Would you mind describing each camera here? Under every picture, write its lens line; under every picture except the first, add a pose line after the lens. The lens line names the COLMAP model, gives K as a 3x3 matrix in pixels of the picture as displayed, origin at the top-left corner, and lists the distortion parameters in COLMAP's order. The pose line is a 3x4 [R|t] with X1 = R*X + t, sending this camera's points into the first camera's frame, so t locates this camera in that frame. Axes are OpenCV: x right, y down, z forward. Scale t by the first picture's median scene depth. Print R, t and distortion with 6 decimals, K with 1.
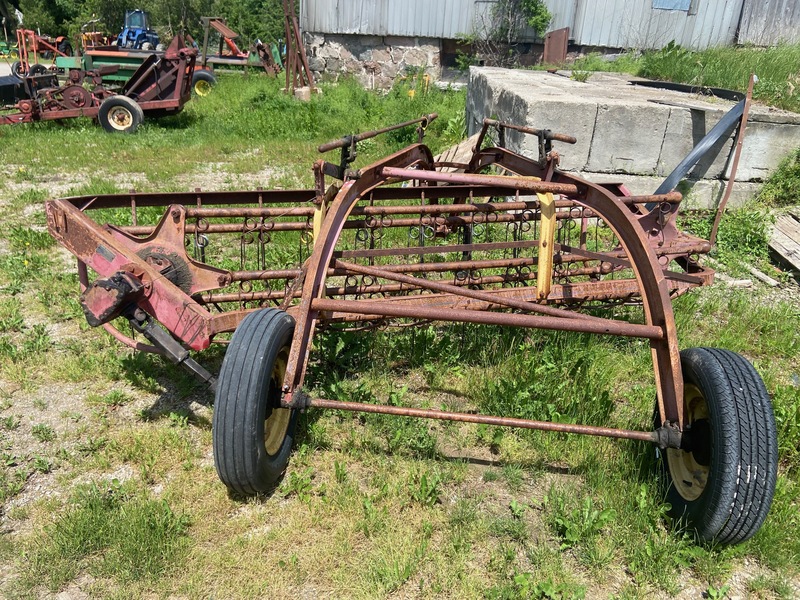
lens RADIAL K [[603.2, 0, 400.0], [0, 603.2, 300.0], [0, 0, 1]] dist [0.134587, -0.188271]
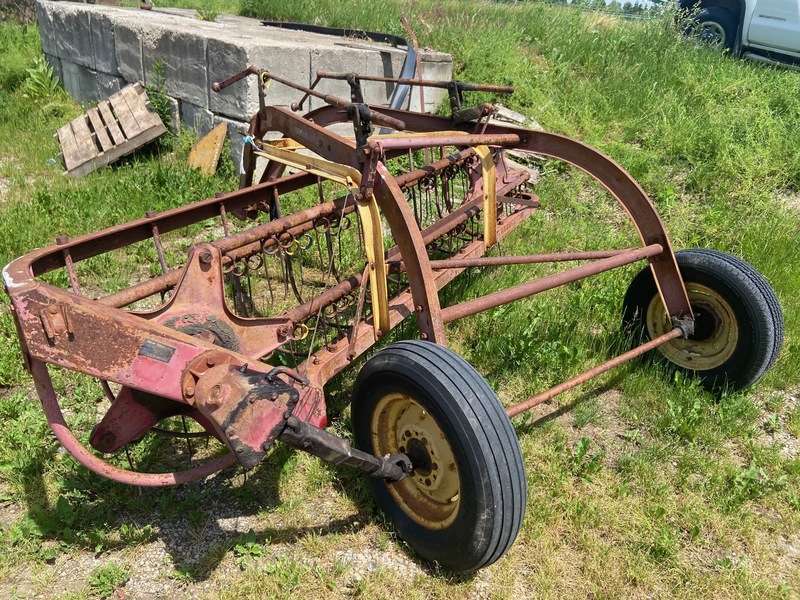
lens RADIAL K [[603.2, 0, 400.0], [0, 603.2, 300.0], [0, 0, 1]] dist [0.134587, -0.188271]
pose [[0.701963, -0.296846, 0.647402, -0.560245], [0.237112, 0.954551, 0.180585, -0.142608], [-0.671585, 0.026743, 0.740445, 0.346649]]
